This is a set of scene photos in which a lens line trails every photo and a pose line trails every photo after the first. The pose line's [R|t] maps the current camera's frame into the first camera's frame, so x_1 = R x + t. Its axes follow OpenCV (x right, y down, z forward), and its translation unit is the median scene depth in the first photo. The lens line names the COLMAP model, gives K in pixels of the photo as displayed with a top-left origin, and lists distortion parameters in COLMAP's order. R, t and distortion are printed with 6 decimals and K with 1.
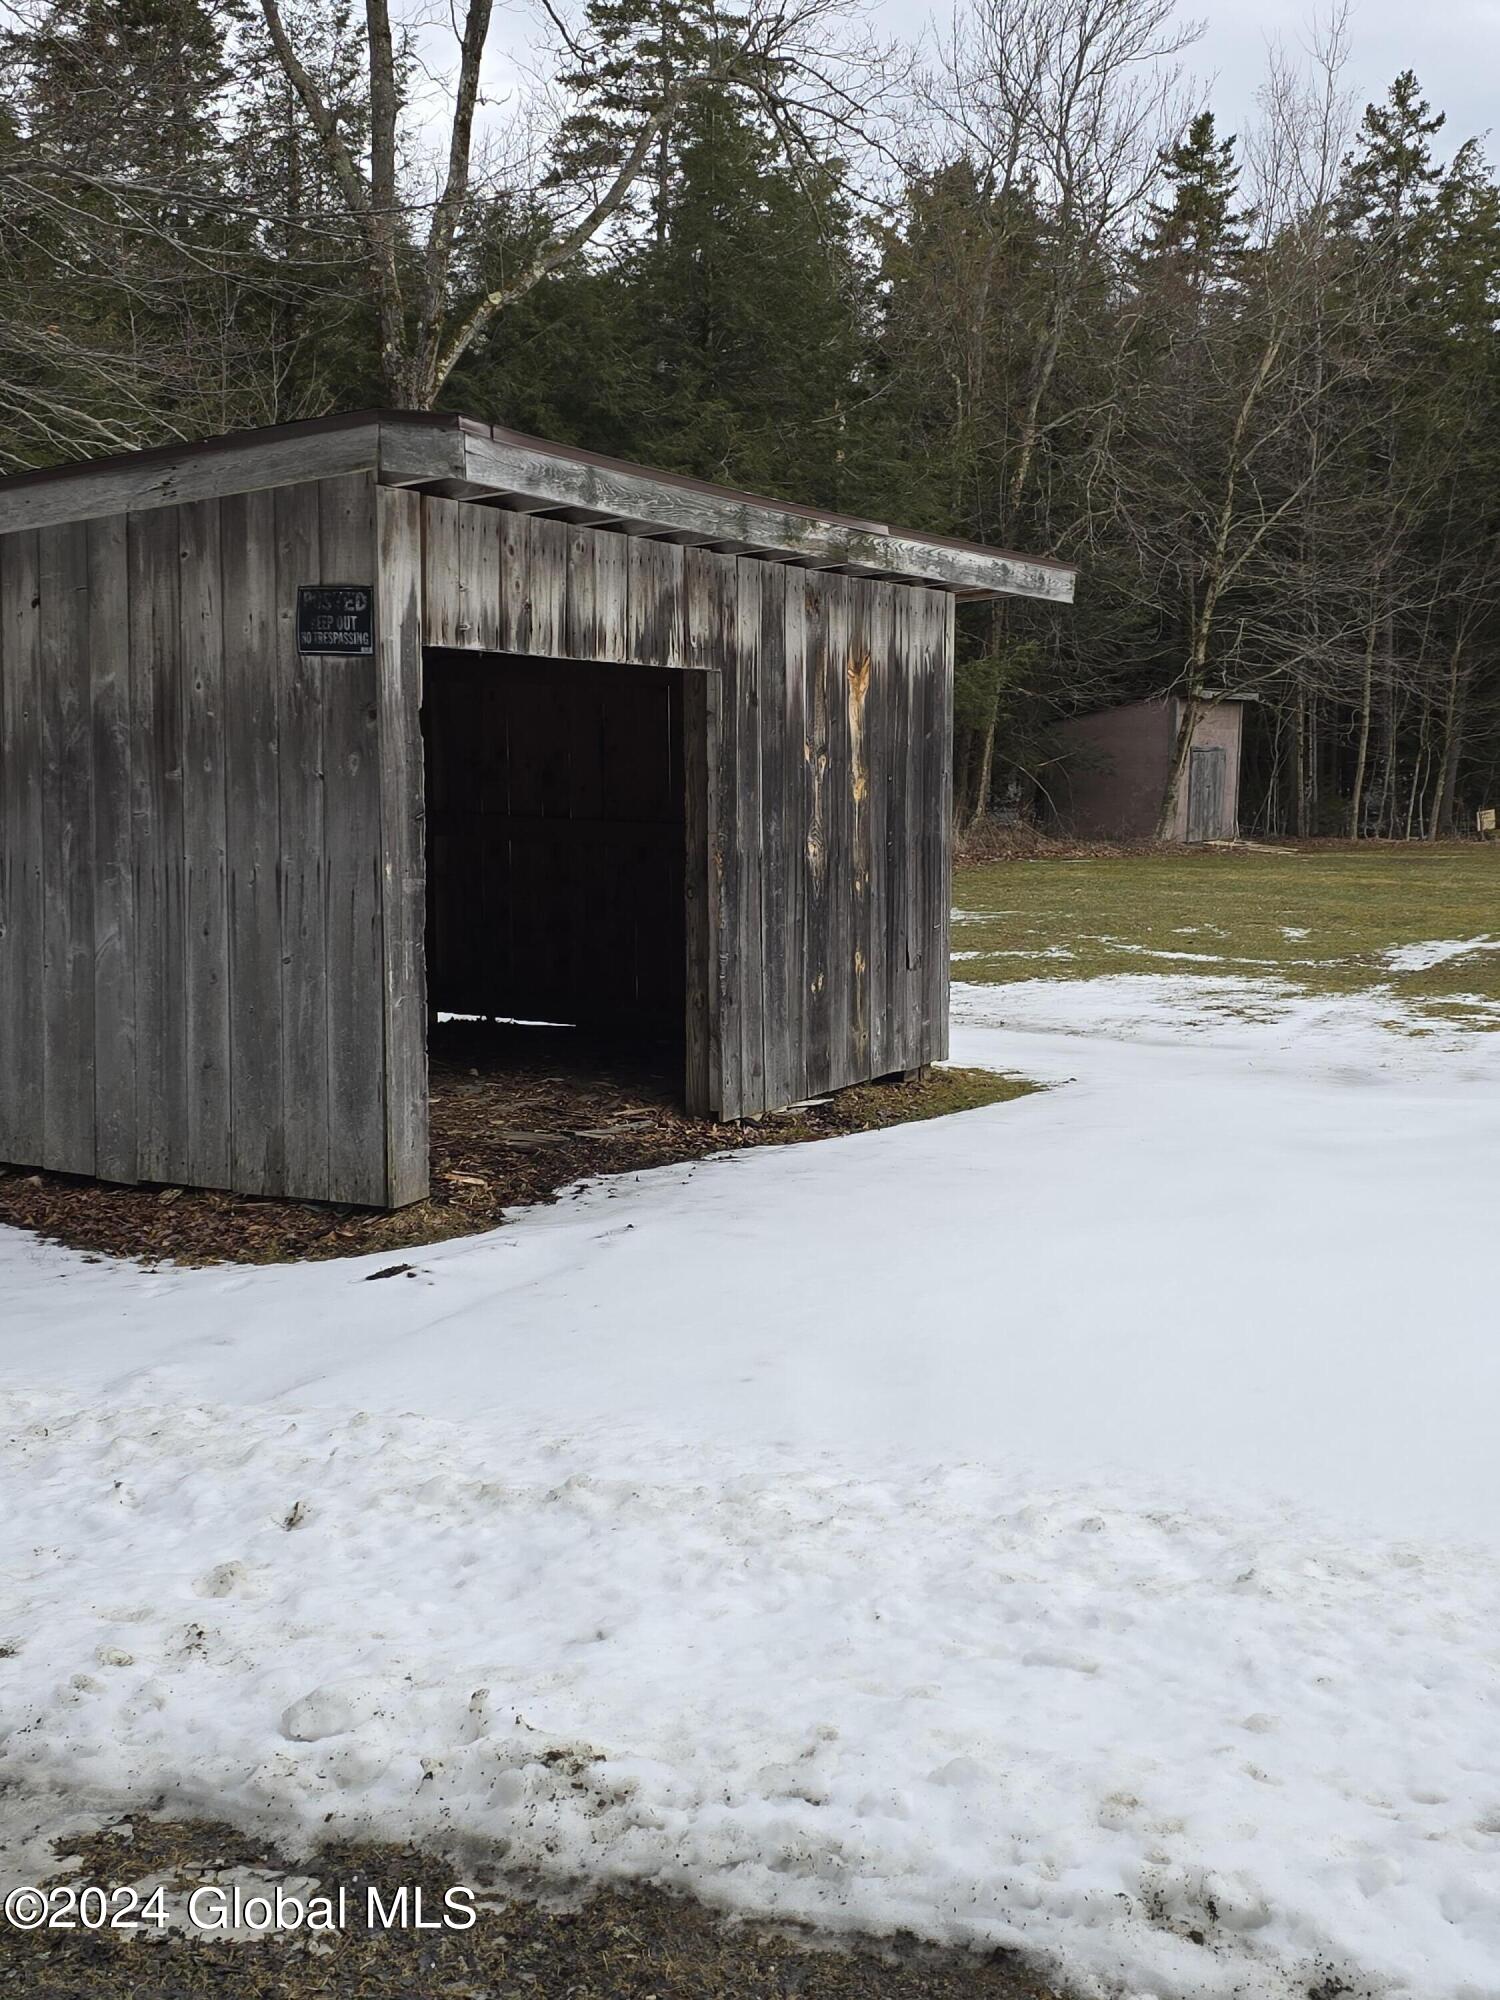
lens RADIAL K [[2188.8, 0, 750.0], [0, 2188.8, 1000.0], [0, 0, 1]] dist [0.115829, -0.215949]
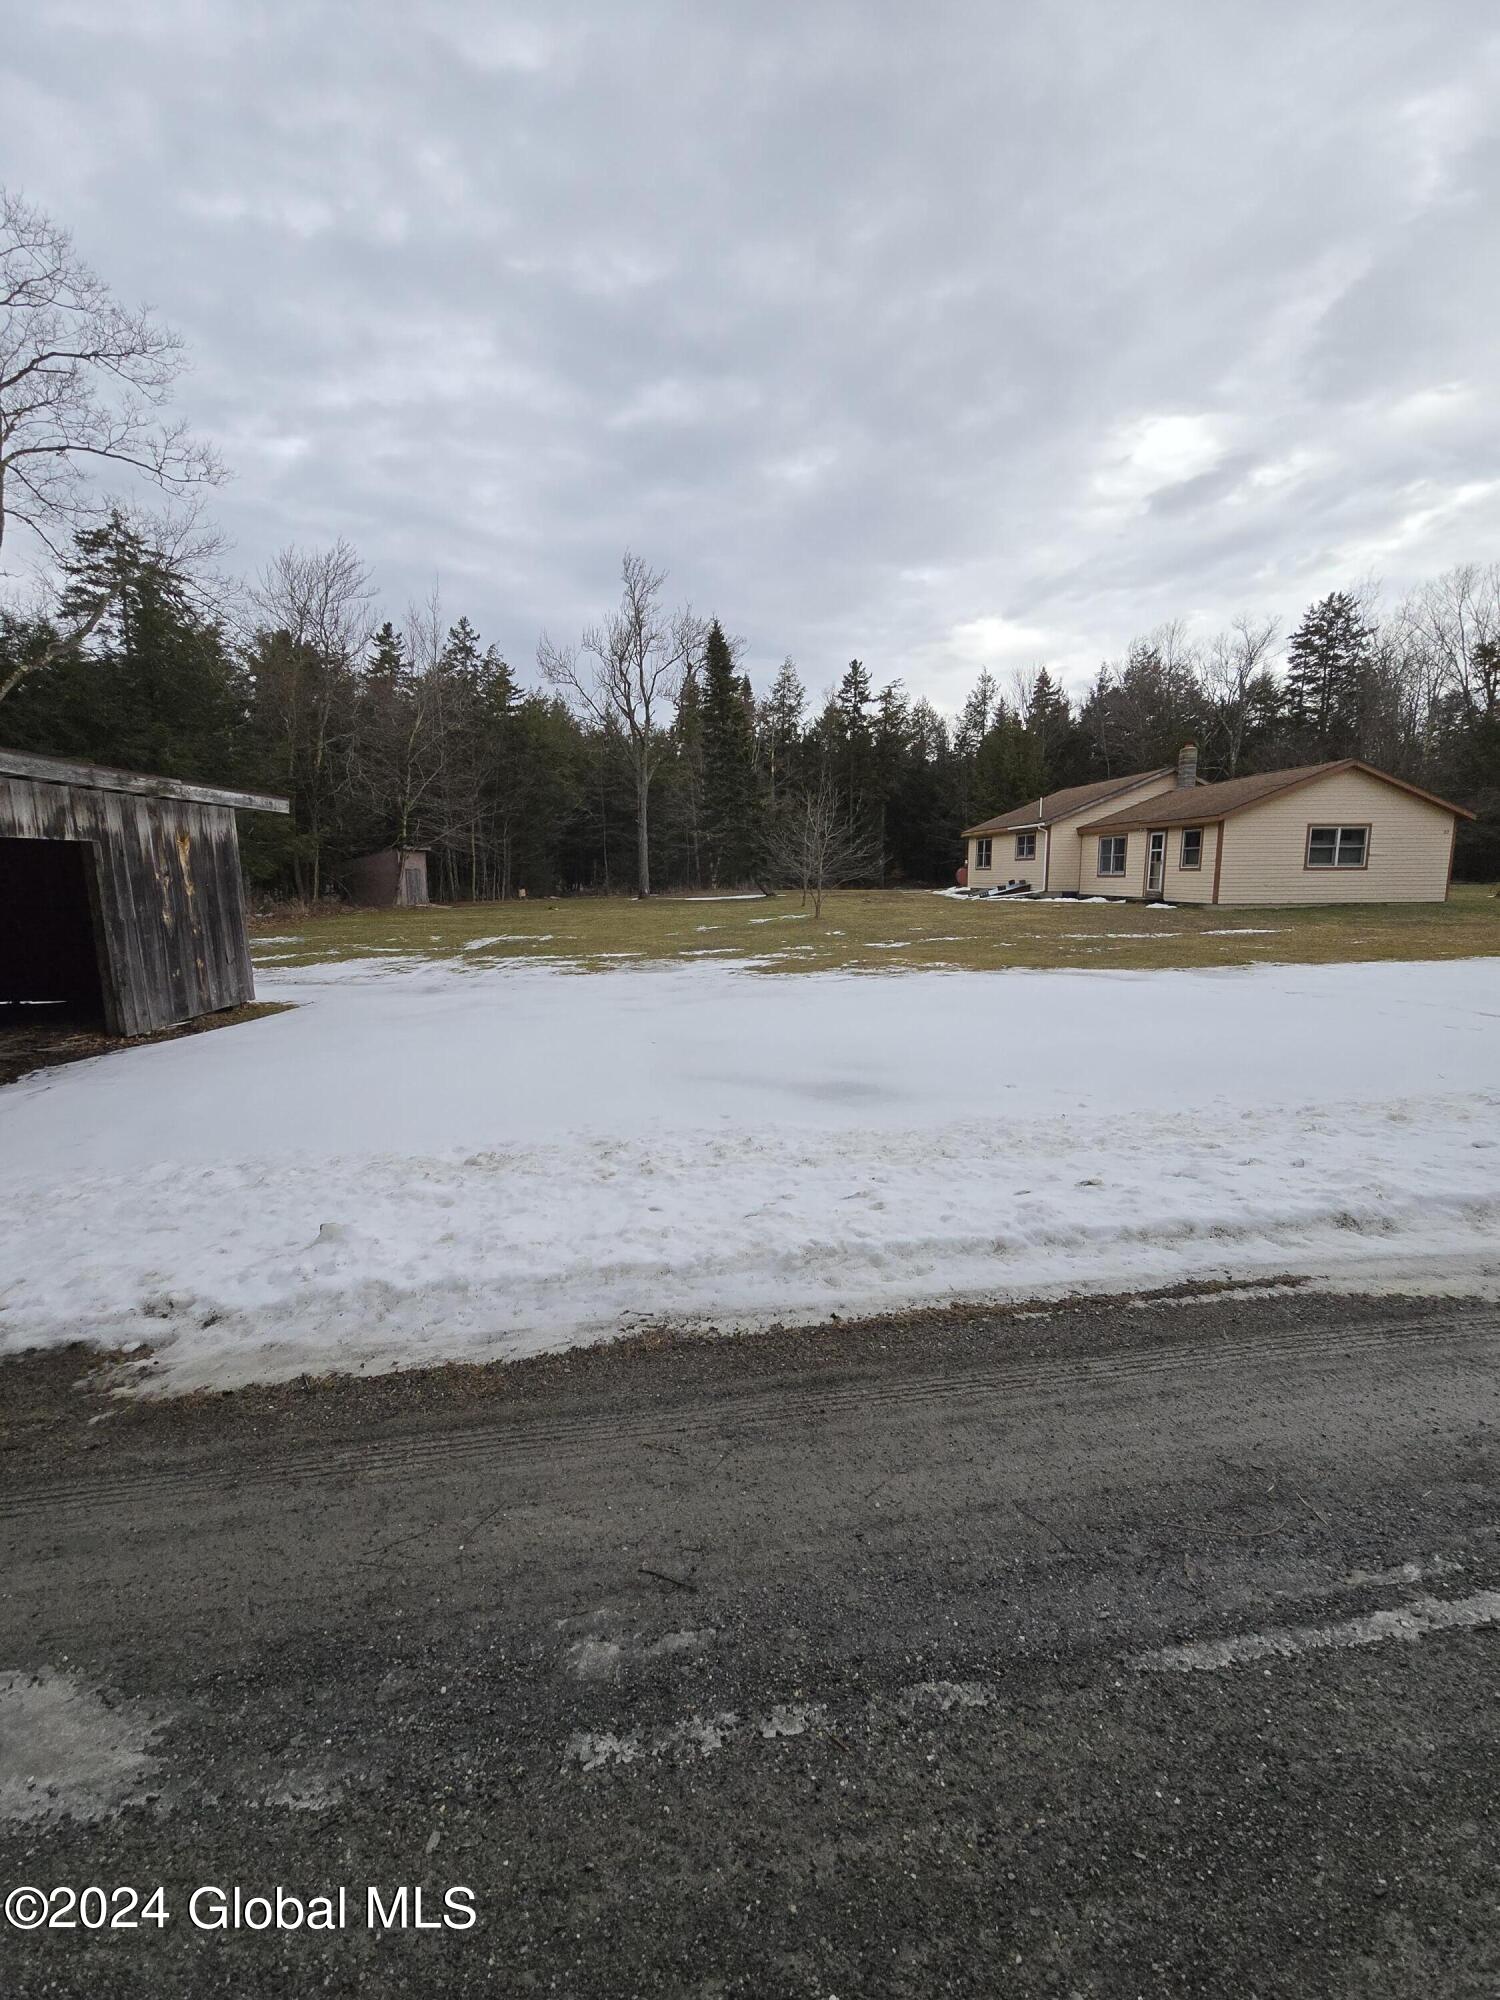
lens RADIAL K [[811.5, 0, 741.9], [0, 811.5, 993.5], [0, 0, 1]] dist [0.002012, -0.000195]
pose [[0.861613, -0.099977, 0.497622, 0.115199], [0.079616, 0.994894, 0.062032, 0.008085], [-0.501282, -0.013829, 0.865173, -0.066805]]
